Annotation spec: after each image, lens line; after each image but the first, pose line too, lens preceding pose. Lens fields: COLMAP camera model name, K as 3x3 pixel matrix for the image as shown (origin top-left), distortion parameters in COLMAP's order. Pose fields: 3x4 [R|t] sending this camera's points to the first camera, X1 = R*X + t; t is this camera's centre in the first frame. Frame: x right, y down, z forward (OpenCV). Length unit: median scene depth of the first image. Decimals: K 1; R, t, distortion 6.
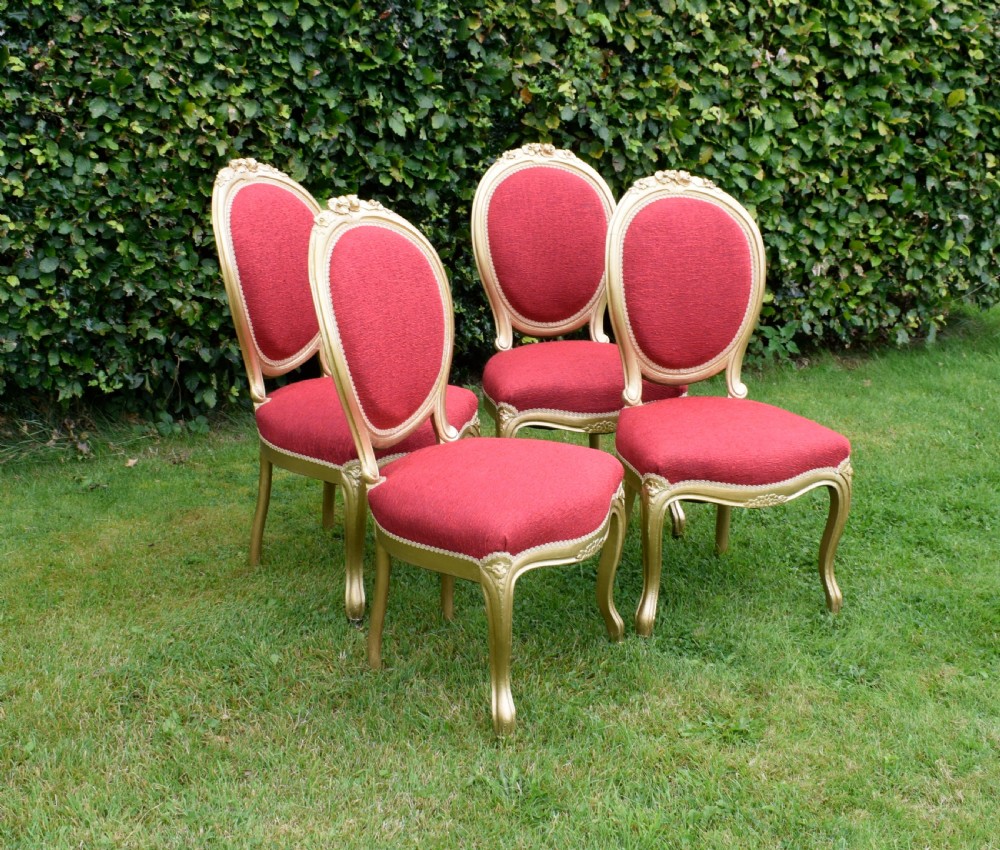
lens RADIAL K [[1459.1, 0, 488.8], [0, 1459.1, 402.7], [0, 0, 1]] dist [-0.013248, 0.000000]
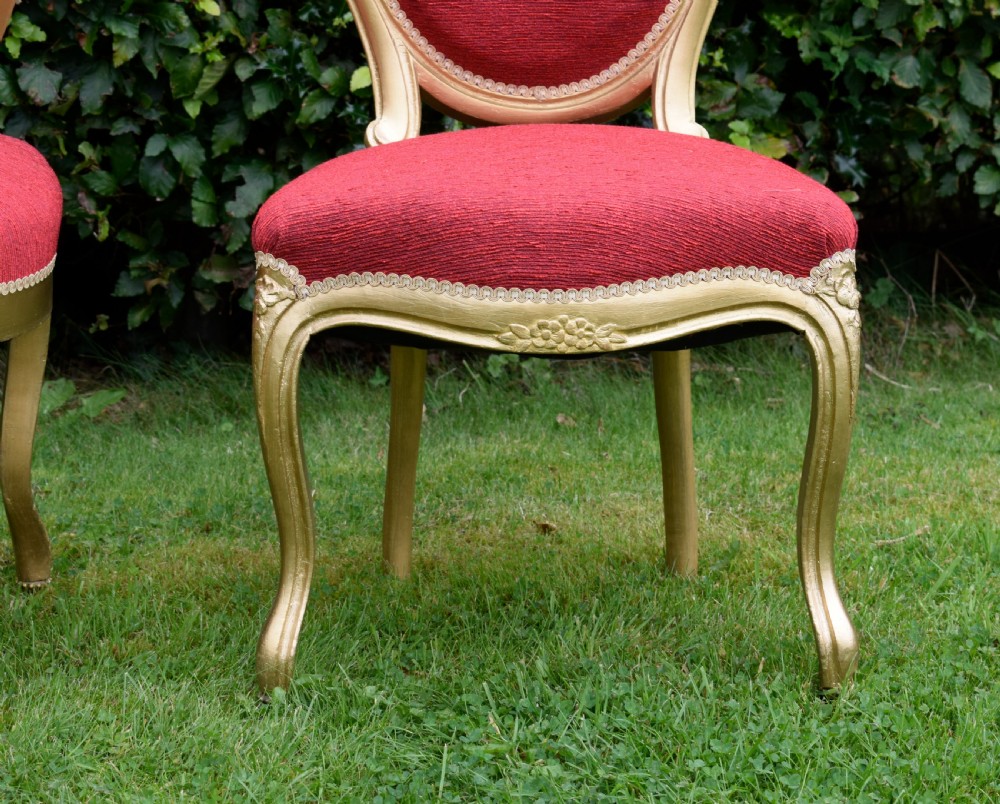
lens RADIAL K [[2803.7, 0, 616.8], [0, 2803.7, 414.9], [0, 0, 1]] dist [-0.034103, 0.000000]
pose [[0.981257, 0.023237, -0.191296, 0.185587], [-0.038059, 0.996519, -0.074175, 0.070835], [0.188906, 0.080065, 0.978726, 0.341430]]
